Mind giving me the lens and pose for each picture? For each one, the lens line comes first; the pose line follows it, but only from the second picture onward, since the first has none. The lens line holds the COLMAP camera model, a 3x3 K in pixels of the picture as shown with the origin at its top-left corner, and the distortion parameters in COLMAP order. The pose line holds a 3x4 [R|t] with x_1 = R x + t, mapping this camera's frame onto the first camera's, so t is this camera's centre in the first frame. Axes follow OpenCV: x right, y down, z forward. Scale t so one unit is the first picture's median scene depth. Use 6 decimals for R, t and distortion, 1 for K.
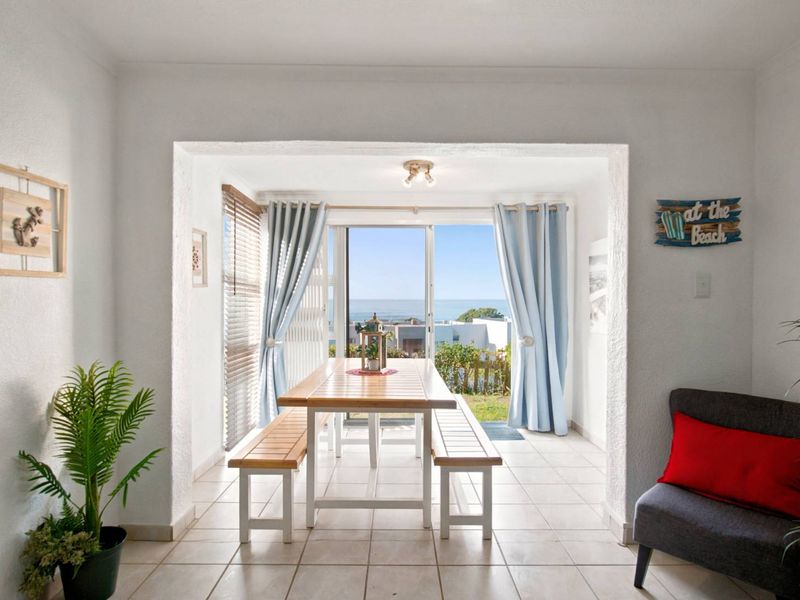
lens RADIAL K [[466.6, 0, 398.8], [0, 466.6, 302.5], [0, 0, 1]] dist [-0.007970, -0.000633]
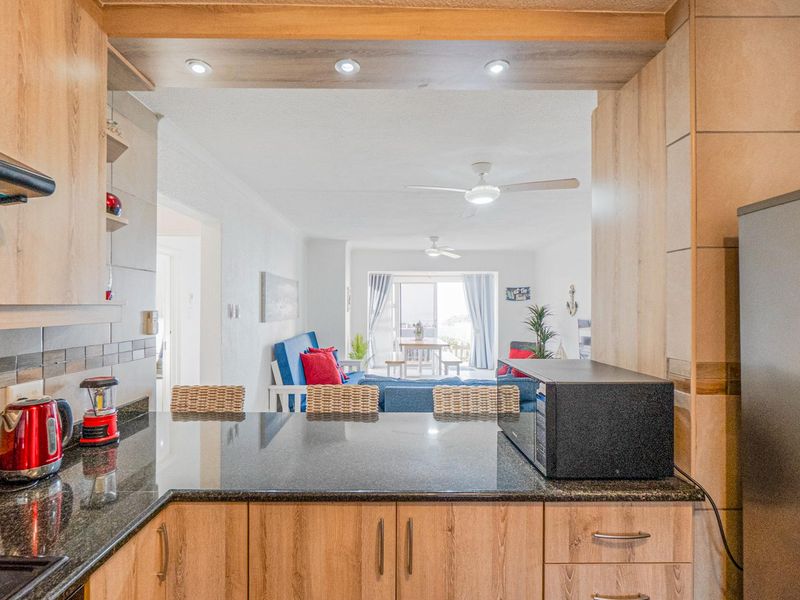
lens RADIAL K [[402.9, 0, 386.6], [0, 402.9, 309.7], [0, 0, 1]] dist [-0.008993, 0.003171]
pose [[0.999949, -0.002722, -0.009770, -0.184552], [0.002750, 0.999992, 0.002800, -0.037529], [0.009762, -0.002827, 0.999948, -1.188753]]
